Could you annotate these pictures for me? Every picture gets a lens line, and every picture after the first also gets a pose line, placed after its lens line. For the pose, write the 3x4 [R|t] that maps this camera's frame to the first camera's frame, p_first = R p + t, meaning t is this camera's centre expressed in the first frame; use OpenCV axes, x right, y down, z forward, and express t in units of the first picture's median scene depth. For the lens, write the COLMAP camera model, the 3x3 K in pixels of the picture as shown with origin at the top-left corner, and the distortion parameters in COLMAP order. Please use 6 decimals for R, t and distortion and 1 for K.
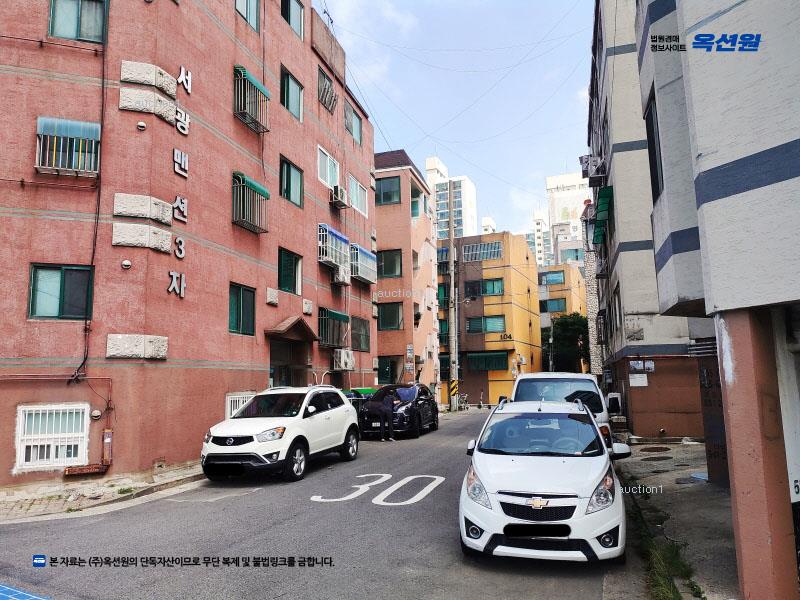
lens RADIAL K [[598.2, 0, 403.1], [0, 598.2, 295.2], [0, 0, 1]] dist [0.070179, -0.098262]
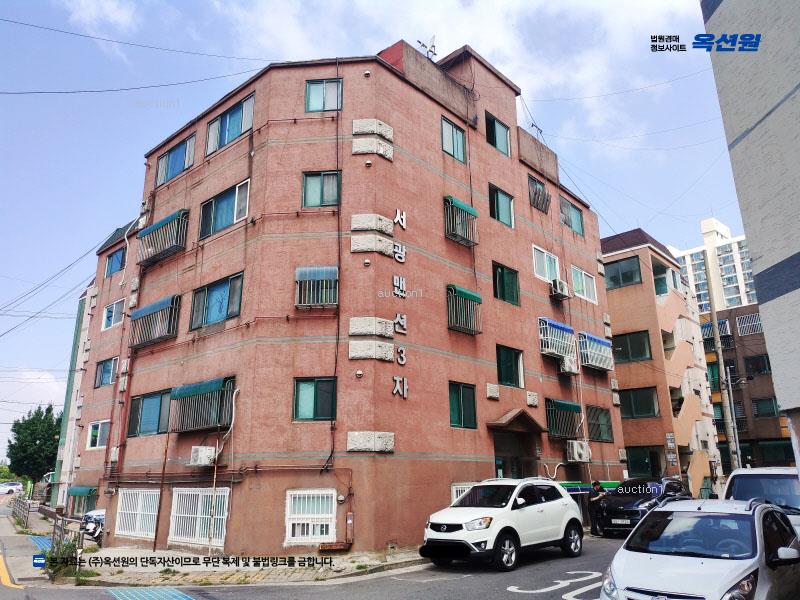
lens RADIAL K [[598.2, 0, 403.1], [0, 598.2, 295.2], [0, 0, 1]] dist [0.070179, -0.098262]
pose [[0.899677, -0.113356, -0.421583, 0.131016], [0.052730, 0.986847, -0.152817, -0.013968], [0.433361, 0.115256, 0.893820, -0.066816]]
